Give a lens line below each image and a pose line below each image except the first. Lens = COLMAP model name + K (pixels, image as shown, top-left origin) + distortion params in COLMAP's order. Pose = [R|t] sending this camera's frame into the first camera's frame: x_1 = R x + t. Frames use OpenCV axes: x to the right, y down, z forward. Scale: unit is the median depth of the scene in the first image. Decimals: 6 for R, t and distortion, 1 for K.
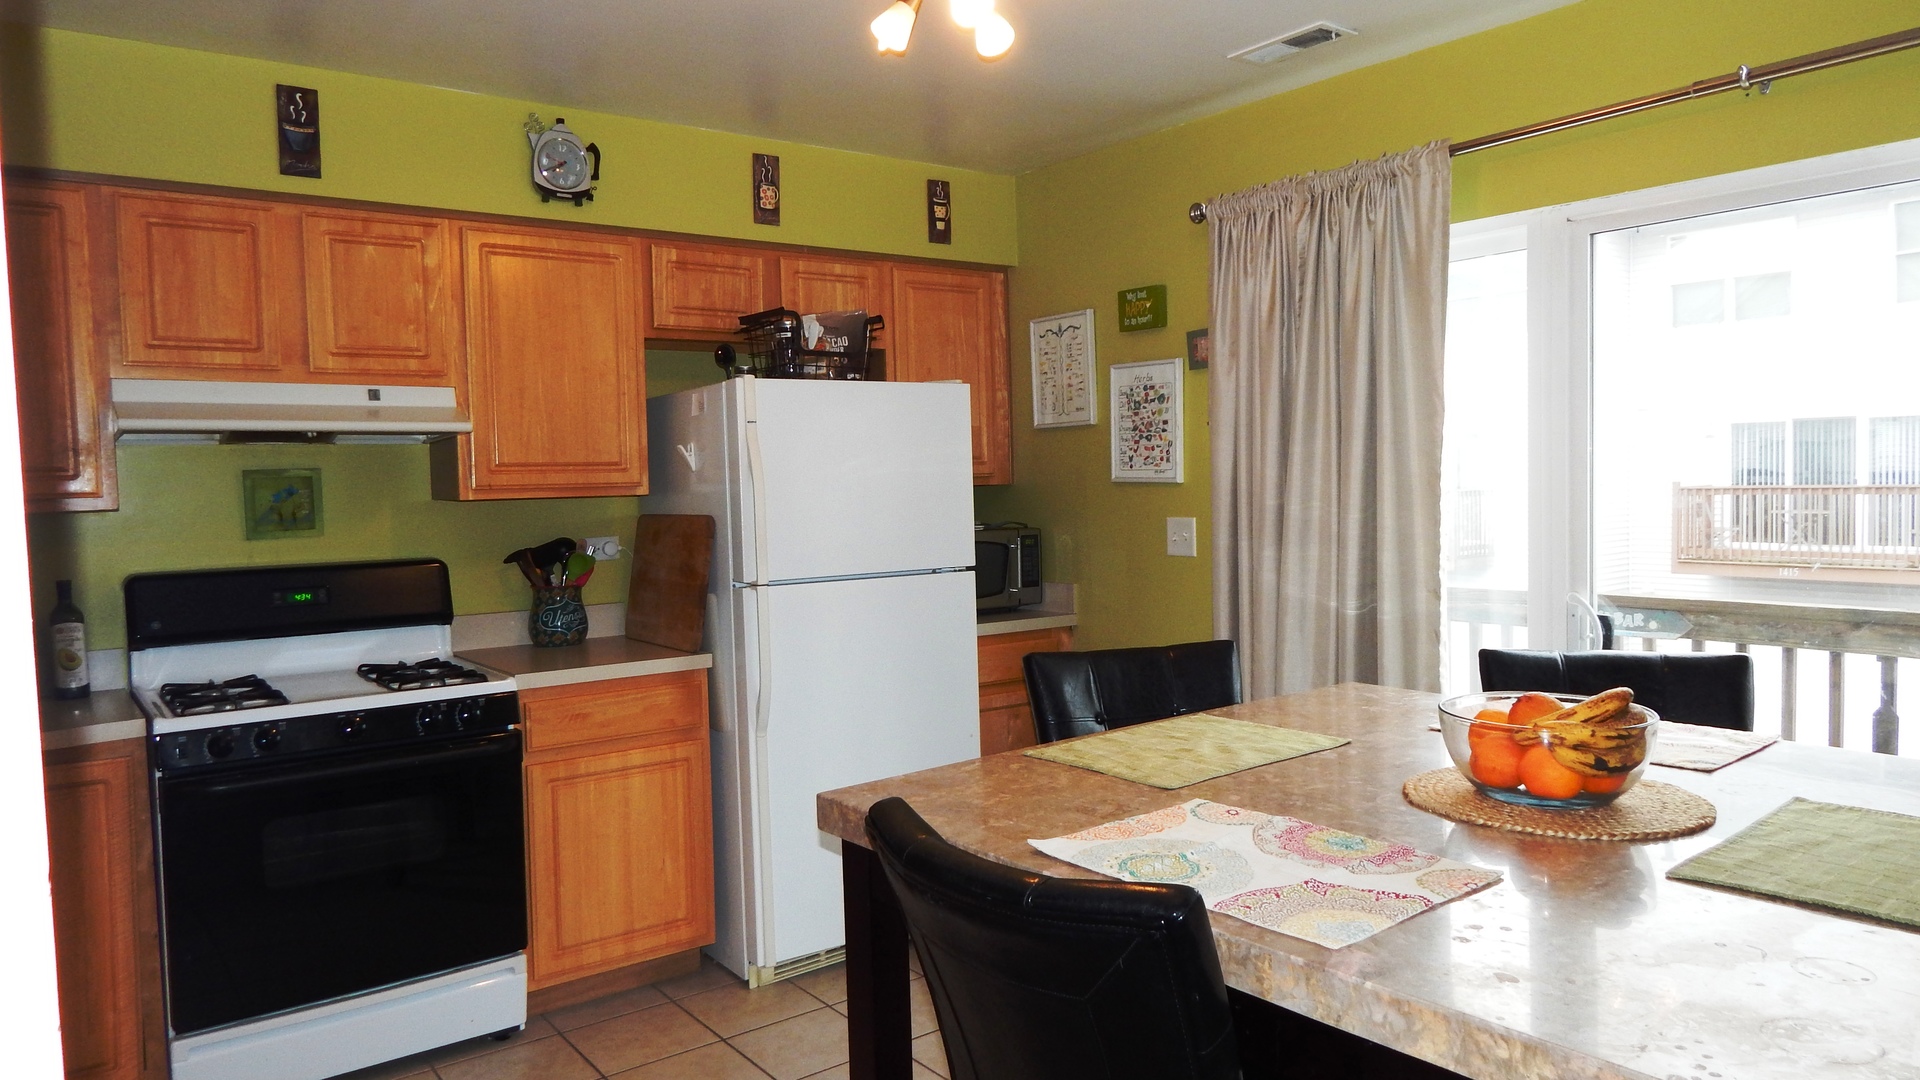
lens RADIAL K [[1258.5, 0, 966.6], [0, 1258.5, 538.4], [0, 0, 1]] dist [0.009602, -0.014142]
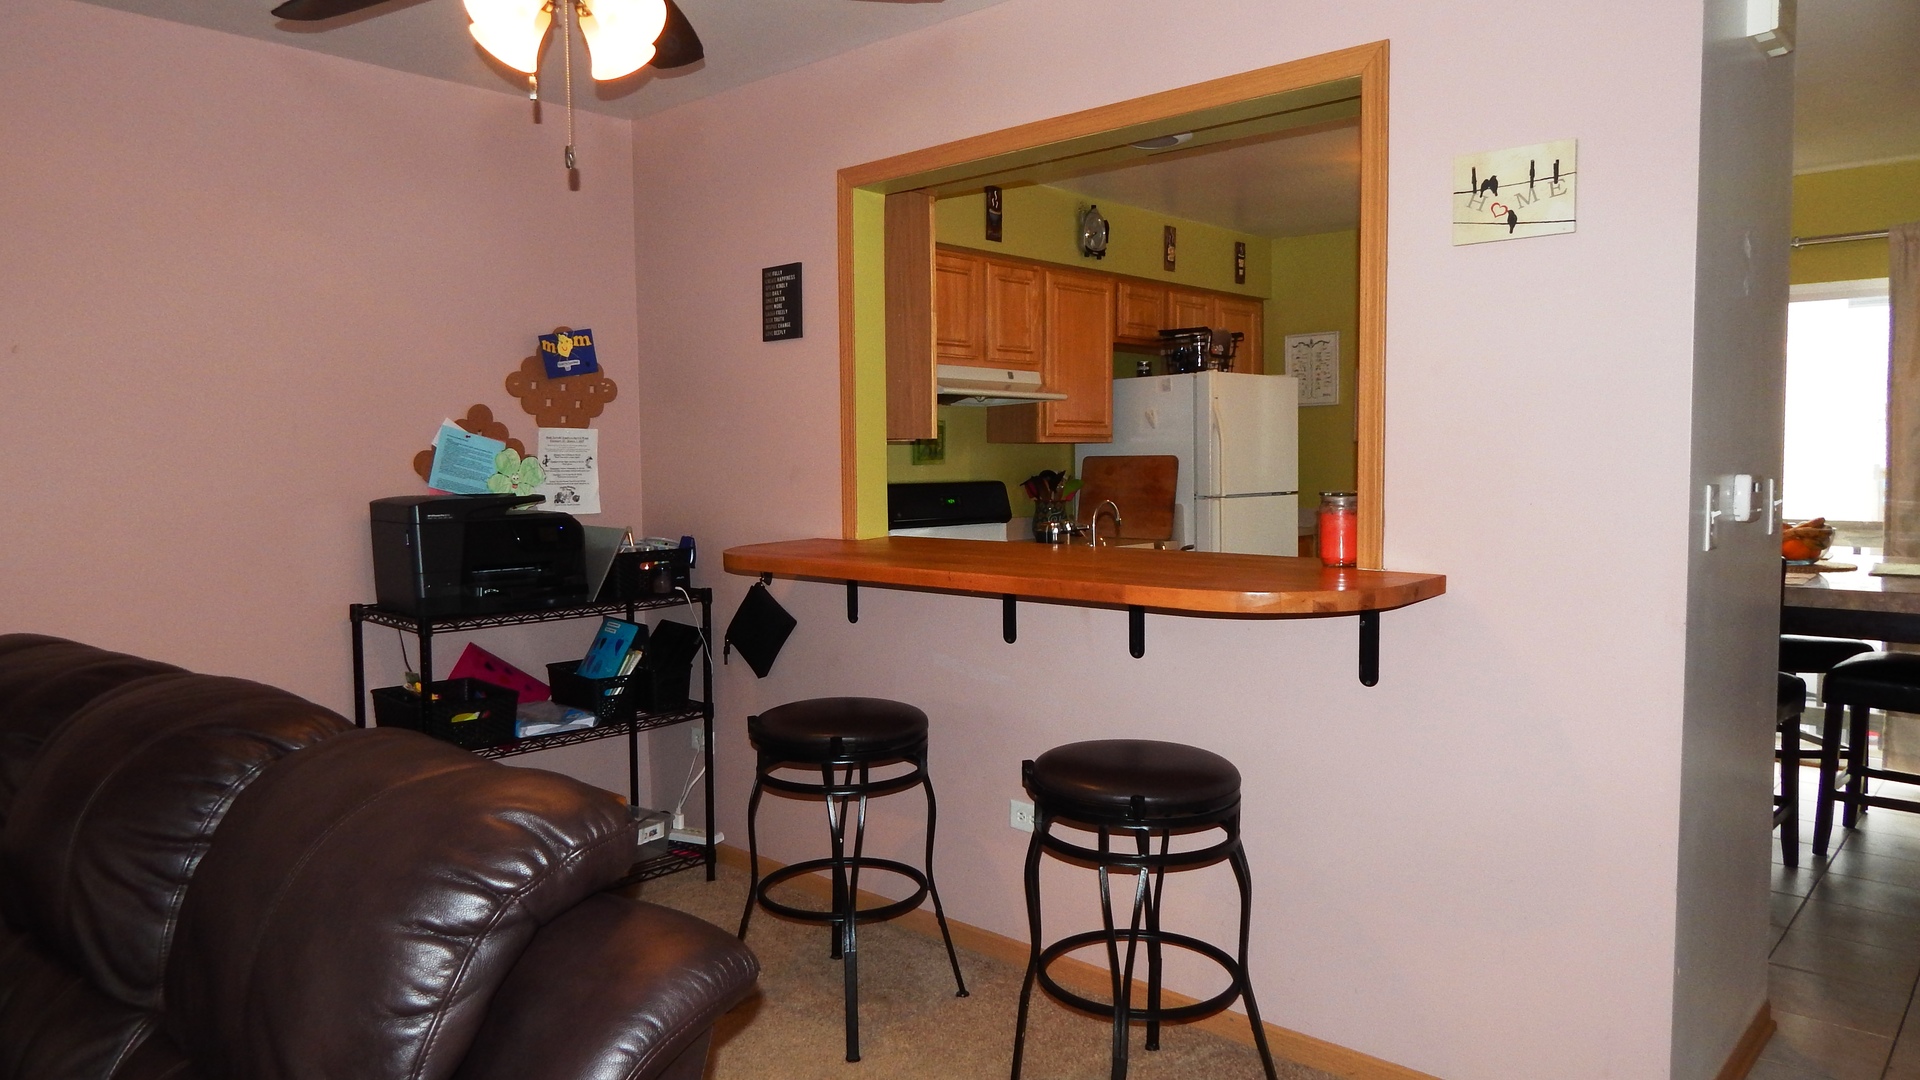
lens RADIAL K [[1258.5, 0, 962.1], [0, 1258.5, 533.8], [0, 0, 1]] dist [0.009602, -0.014142]
pose [[0.982004, 0.003105, 0.188836, -0.782706], [-0.004661, 0.999959, 0.007800, 0.071575], [-0.188804, -0.008540, 0.981978, -0.536524]]
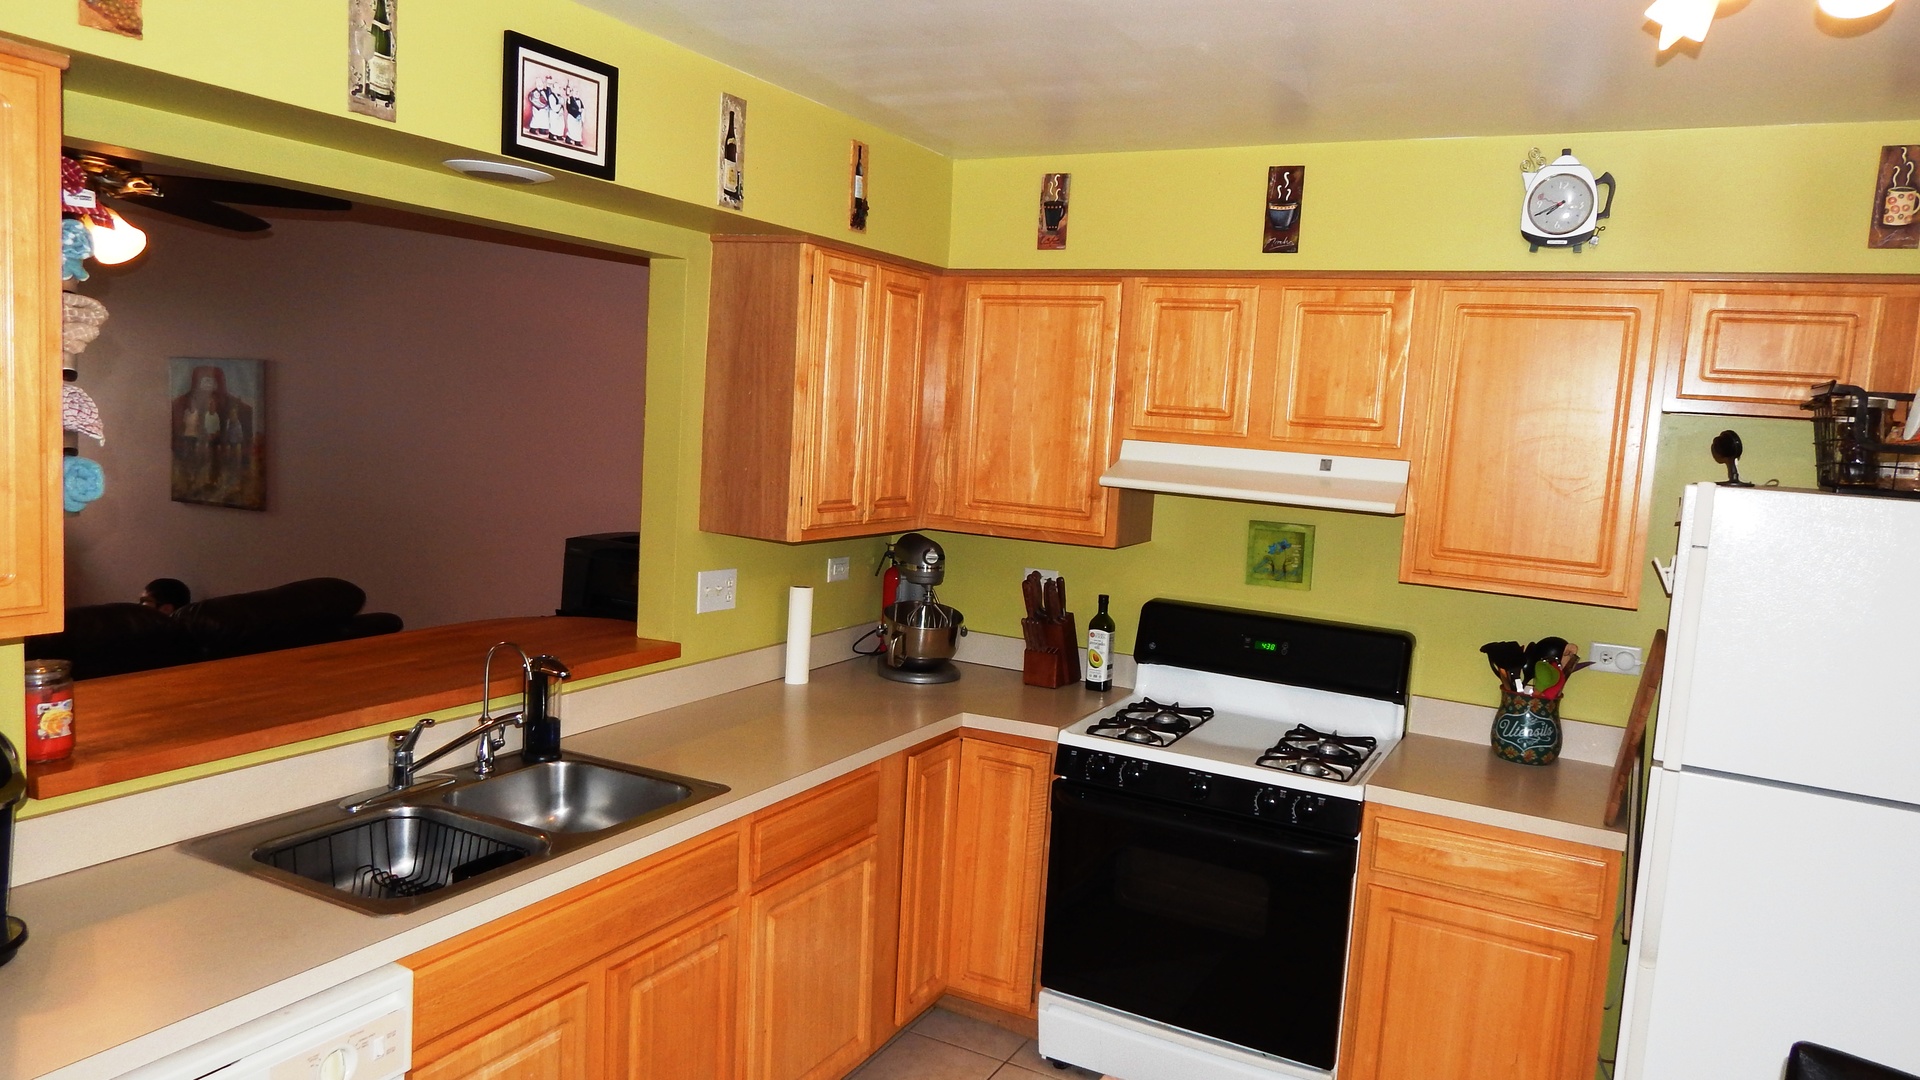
lens RADIAL K [[1258.5, 0, 971.0], [0, 1258.5, 541.3], [0, 0, 1]] dist [0.009602, -0.014142]
pose [[0.424734, 0.146538, -0.893380, 0.288692], [-0.118788, 0.987302, 0.105469, -0.118453], [0.897491, 0.061327, 0.436748, 0.299569]]
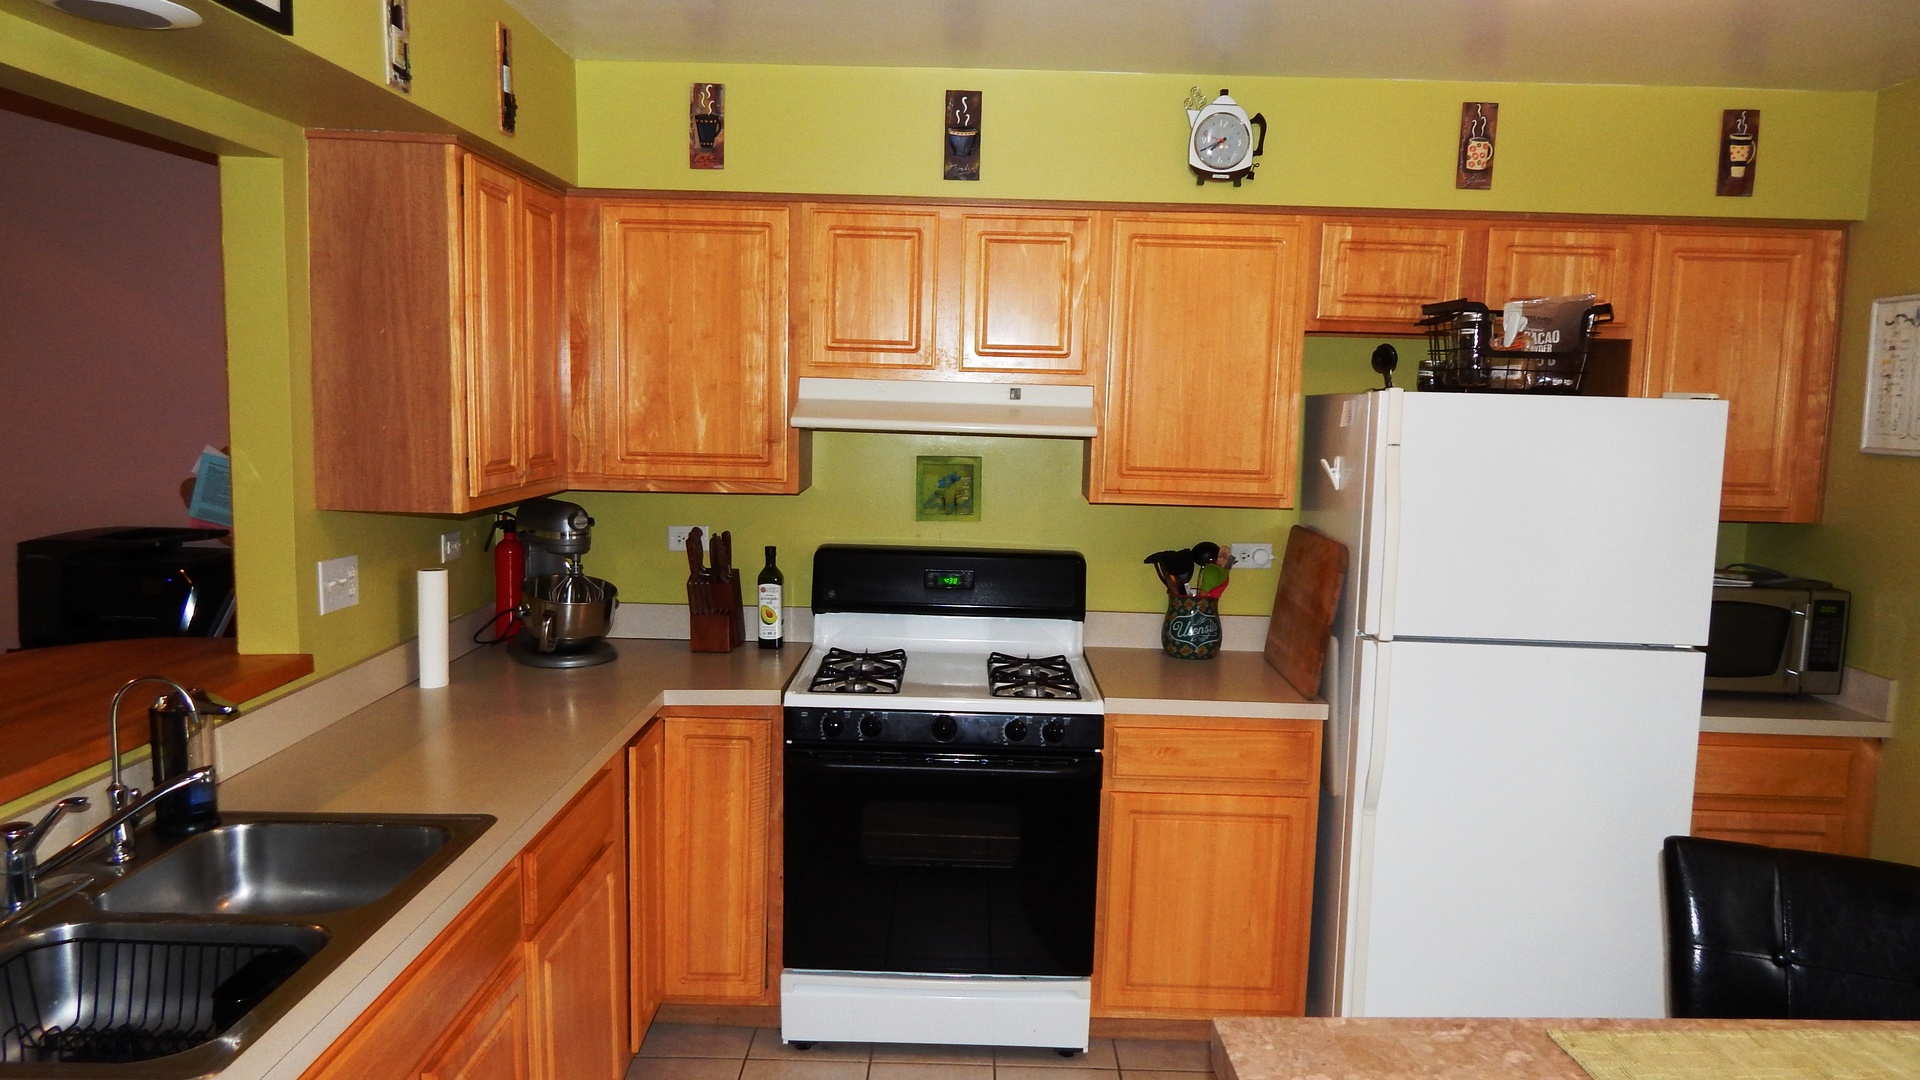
lens RADIAL K [[1258.5, 0, 968.1], [0, 1258.5, 542.1], [0, 0, 1]] dist [0.009602, -0.014142]
pose [[0.795899, 0.116855, -0.594045, 0.103090], [-0.076777, 0.992756, 0.092421, -0.081281], [0.600541, -0.027949, 0.799105, 0.161885]]
